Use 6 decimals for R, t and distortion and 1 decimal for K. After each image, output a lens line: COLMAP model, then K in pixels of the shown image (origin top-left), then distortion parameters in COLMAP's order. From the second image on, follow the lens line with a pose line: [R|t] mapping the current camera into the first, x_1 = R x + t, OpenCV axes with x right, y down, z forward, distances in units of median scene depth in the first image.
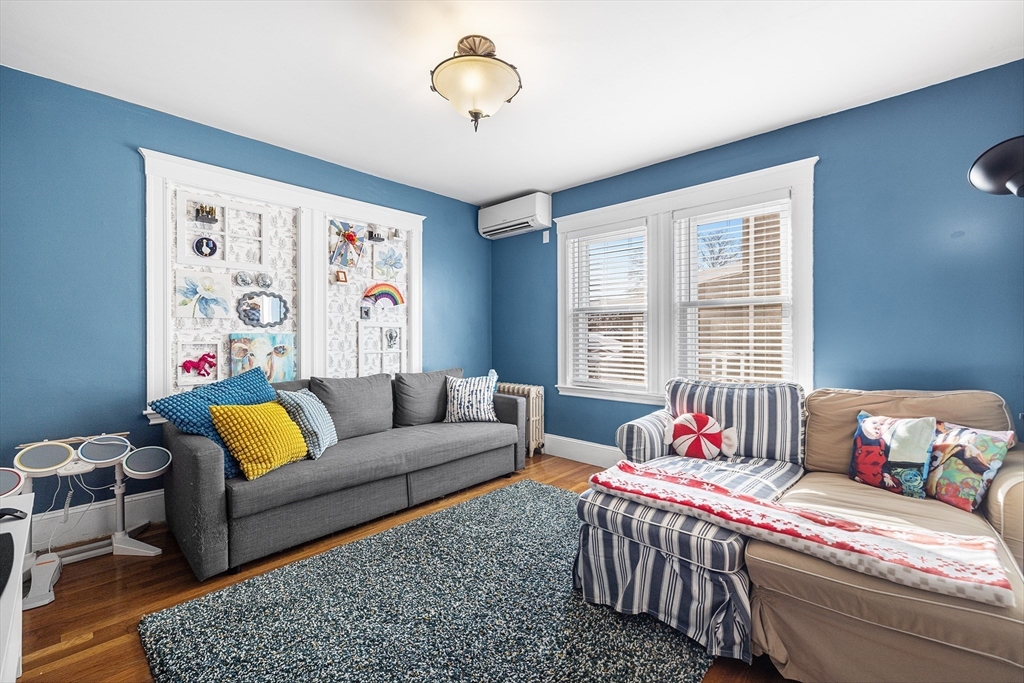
lens RADIAL K [[433.7, 0, 509.5], [0, 433.7, 338.8], [0, 0, 1]] dist [0.014636, 0.000355]
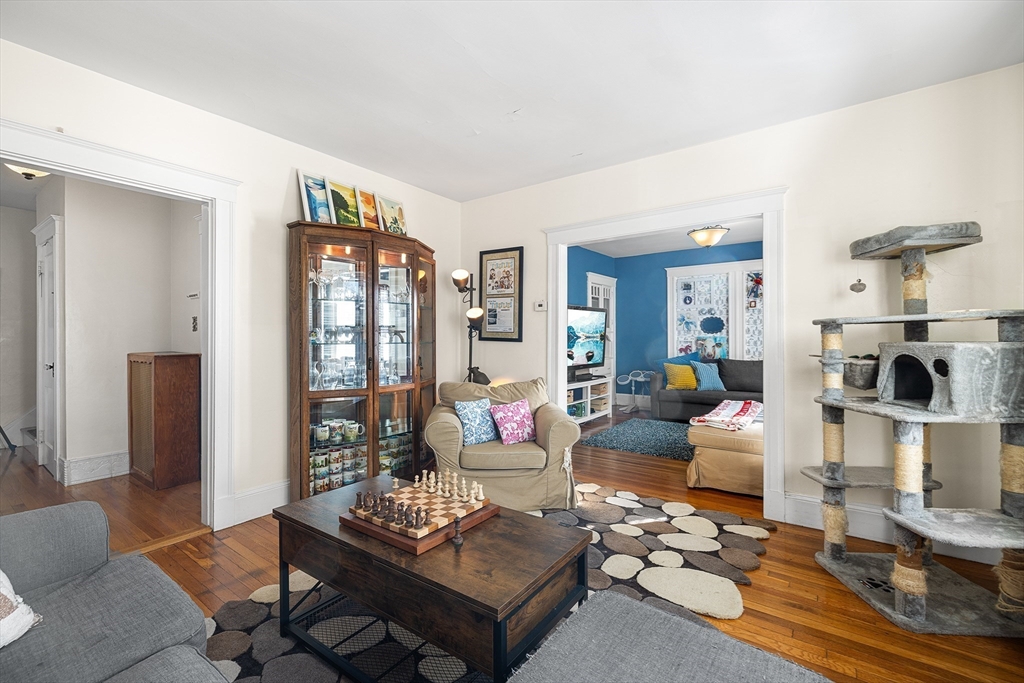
lens RADIAL K [[433.7, 0, 510.7], [0, 433.7, 338.9], [0, 0, 1]] dist [0.014636, 0.000355]
pose [[0.126722, 0.000617, -0.991938, 1.453516], [-0.007108, 0.999975, -0.000286, 0.007020], [0.991913, 0.007087, 0.126723, -0.239135]]
